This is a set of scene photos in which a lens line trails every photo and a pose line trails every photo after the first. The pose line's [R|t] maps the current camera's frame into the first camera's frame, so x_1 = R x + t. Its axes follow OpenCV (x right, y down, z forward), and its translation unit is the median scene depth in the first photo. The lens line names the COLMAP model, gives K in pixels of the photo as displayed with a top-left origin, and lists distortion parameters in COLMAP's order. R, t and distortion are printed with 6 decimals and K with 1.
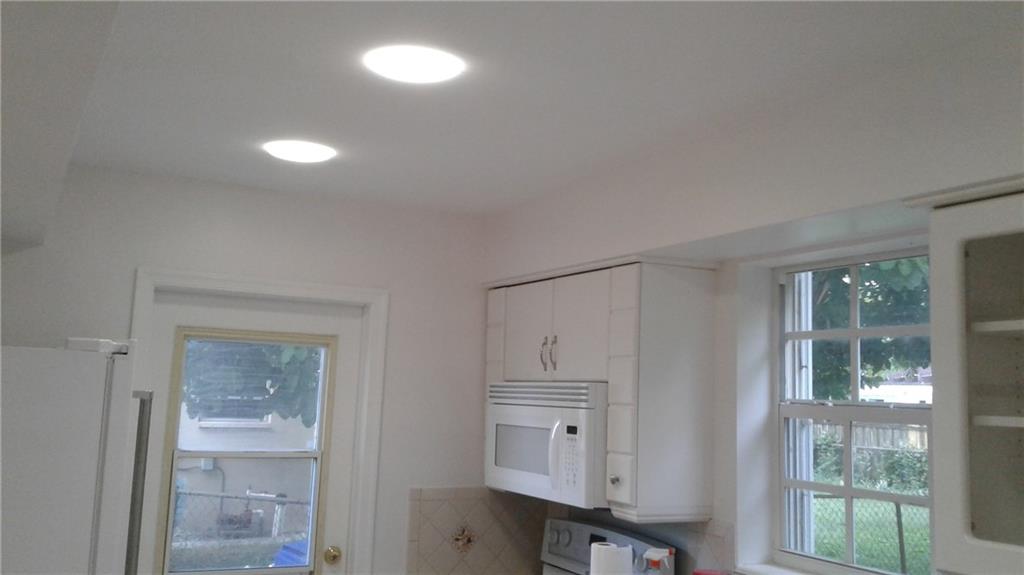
lens RADIAL K [[941.2, 0, 530.5], [0, 941.2, 281.3], [0, 0, 1]] dist [0.112541, -0.201147]
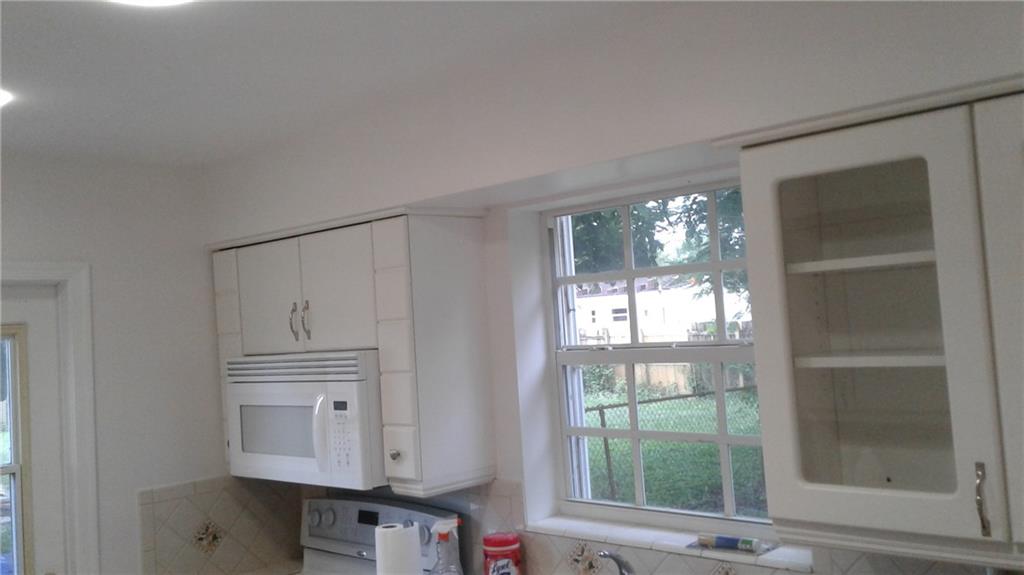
lens RADIAL K [[941.2, 0, 530.5], [0, 941.2, 281.3], [0, 0, 1]] dist [0.112541, -0.201147]
pose [[0.944782, -0.082080, 0.317254, -0.060400], [0.059621, 0.995020, 0.079881, -0.020653], [-0.322231, -0.056555, 0.944970, 0.100502]]
